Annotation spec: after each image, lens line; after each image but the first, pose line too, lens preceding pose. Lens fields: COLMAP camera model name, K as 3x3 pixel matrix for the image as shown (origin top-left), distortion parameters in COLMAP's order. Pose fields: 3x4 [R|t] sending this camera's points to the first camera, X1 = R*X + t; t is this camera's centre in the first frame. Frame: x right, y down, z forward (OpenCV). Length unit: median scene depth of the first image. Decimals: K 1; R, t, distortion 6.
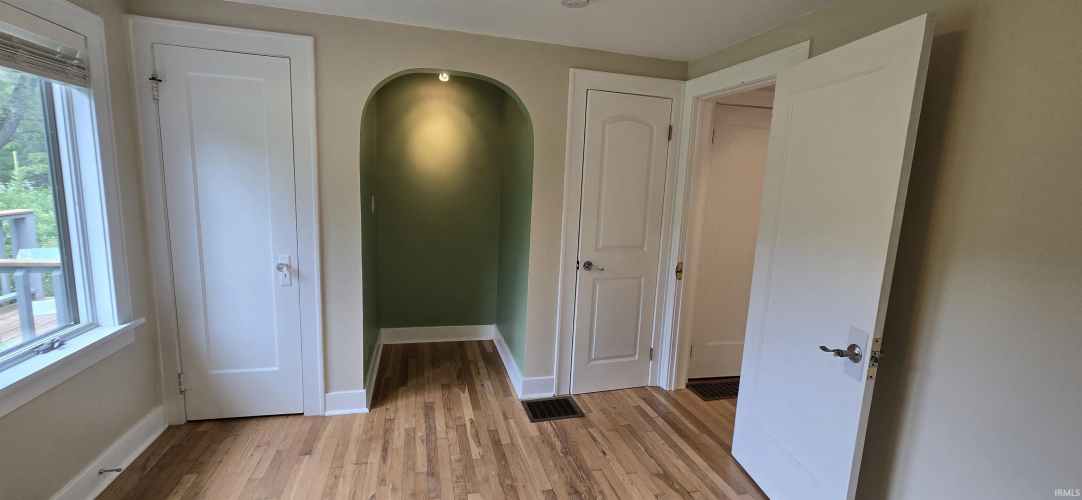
lens RADIAL K [[440.4, 0, 541.0], [0, 440.4, 250.0], [0, 0, 1]] dist [0.001683, 0.000315]
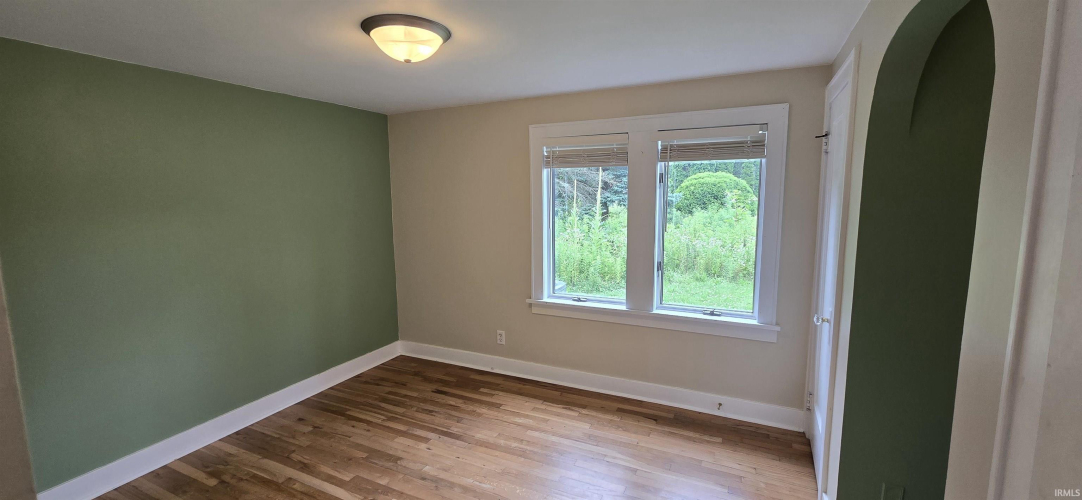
lens RADIAL K [[440.4, 0, 541.0], [0, 440.4, 250.0], [0, 0, 1]] dist [0.001683, 0.000315]
pose [[-0.656124, 0.056215, -0.752556, 0.498687], [-0.137095, 0.971749, 0.192116, -0.213324], [0.742095, 0.229224, -0.629882, 1.242339]]
